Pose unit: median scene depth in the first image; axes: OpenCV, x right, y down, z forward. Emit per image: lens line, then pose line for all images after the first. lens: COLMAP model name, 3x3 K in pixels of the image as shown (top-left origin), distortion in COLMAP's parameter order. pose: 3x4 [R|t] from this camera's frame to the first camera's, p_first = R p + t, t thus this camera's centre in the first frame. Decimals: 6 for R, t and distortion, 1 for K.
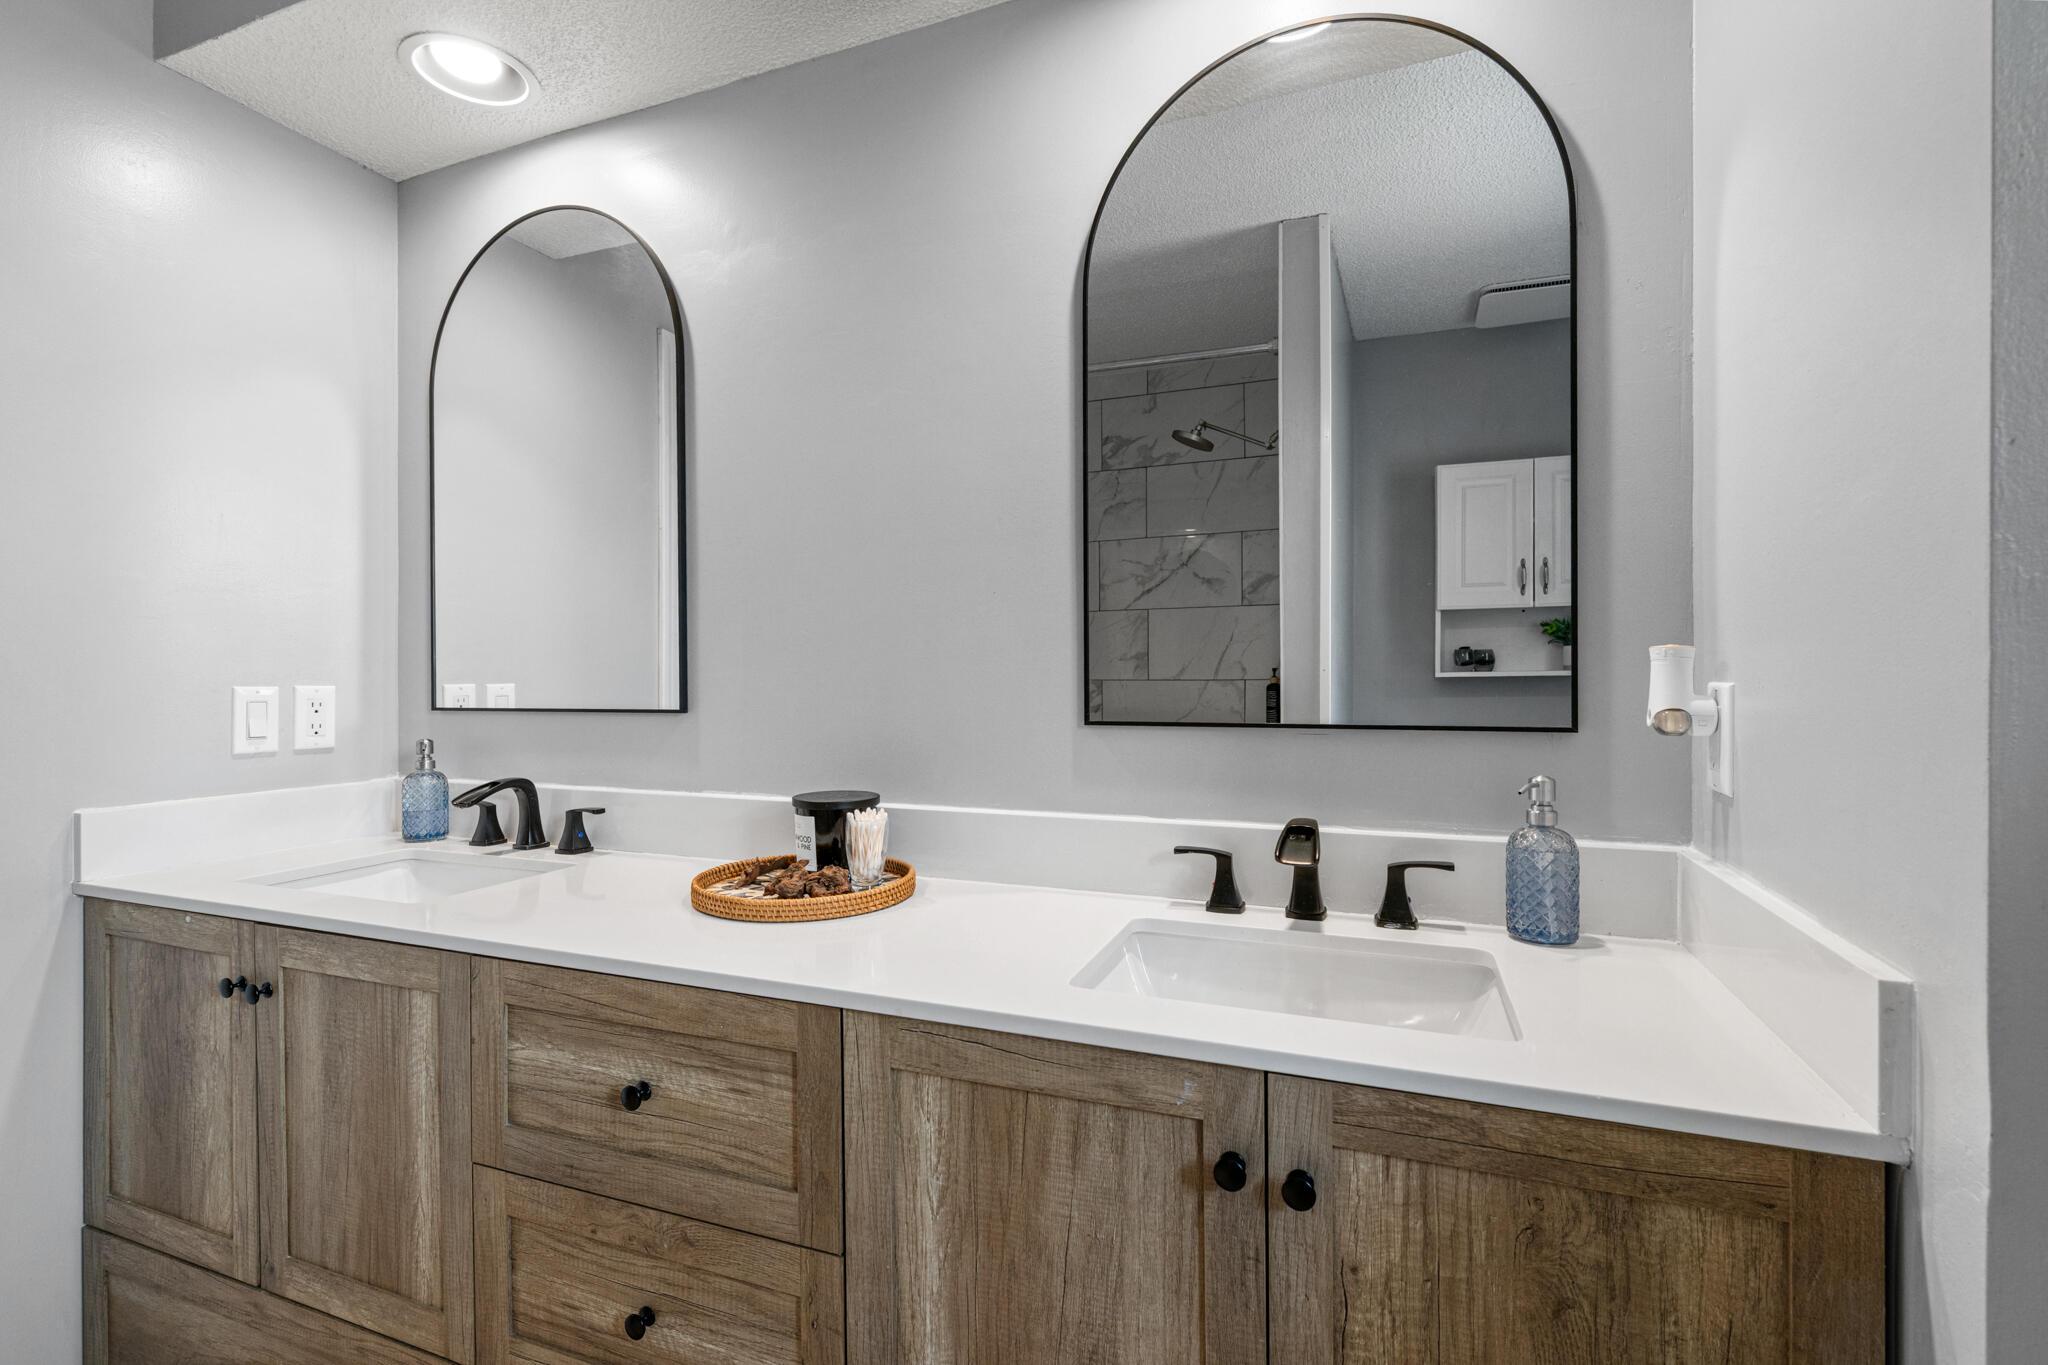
lens RADIAL K [[932.2, 0, 1030.5], [0, 932.2, 680.8], [0, 0, 1]] dist [0.002502, -0.000448]
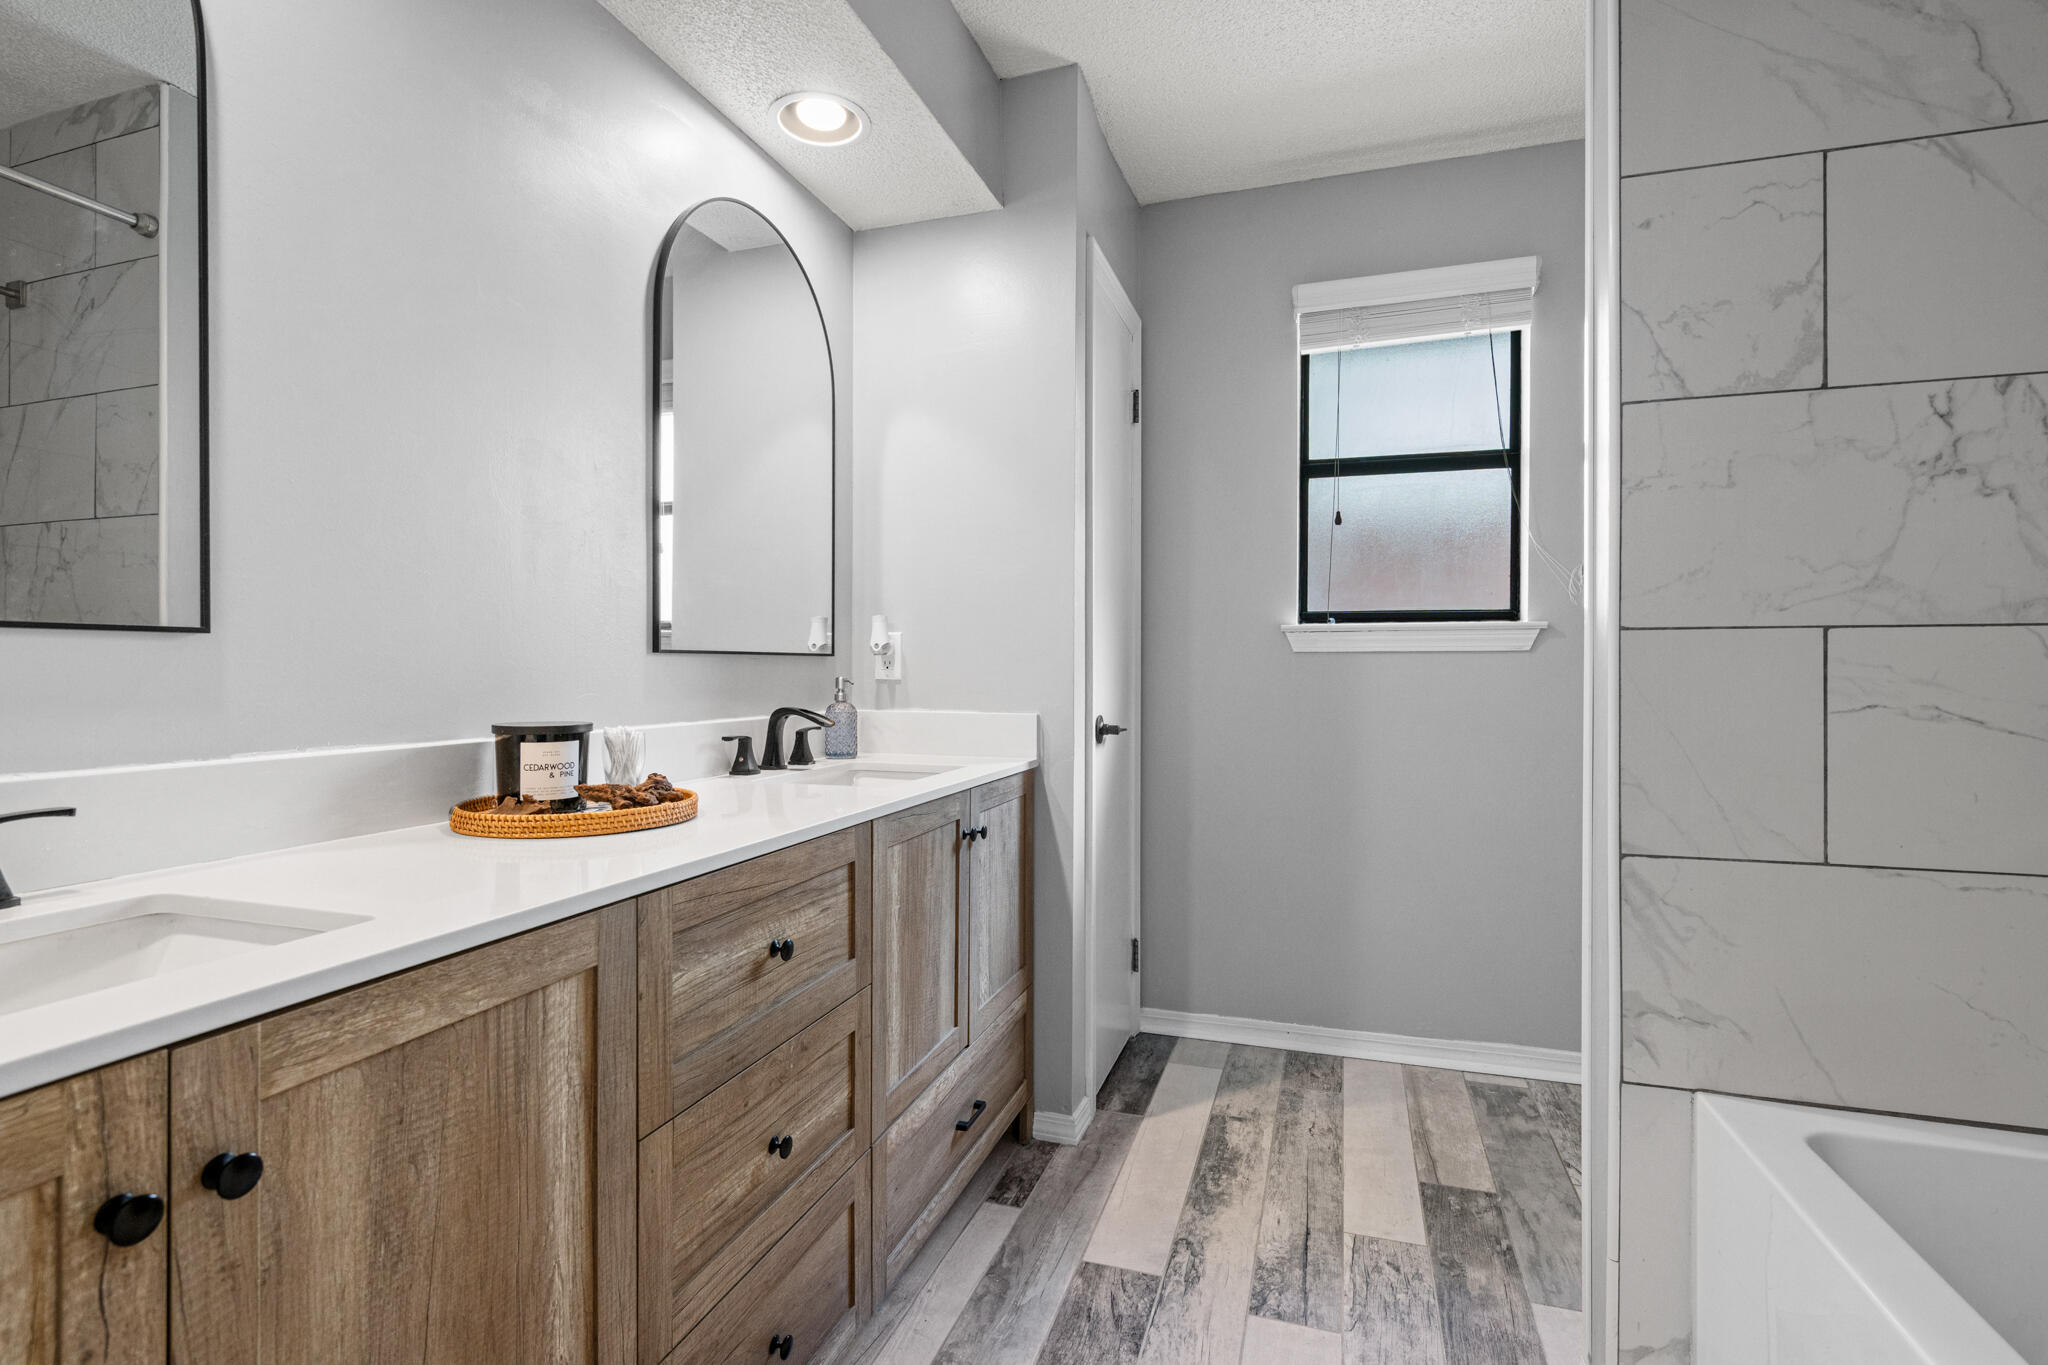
lens RADIAL K [[932.2, 0, 1025.2], [0, 932.2, 673.8], [0, 0, 1]] dist [0.002502, -0.000448]
pose [[-0.044466, -0.004109, 0.999002, -1.489822], [0.006307, 0.999970, 0.004394, 0.091454], [-0.998991, 0.006496, -0.044439, 0.698872]]
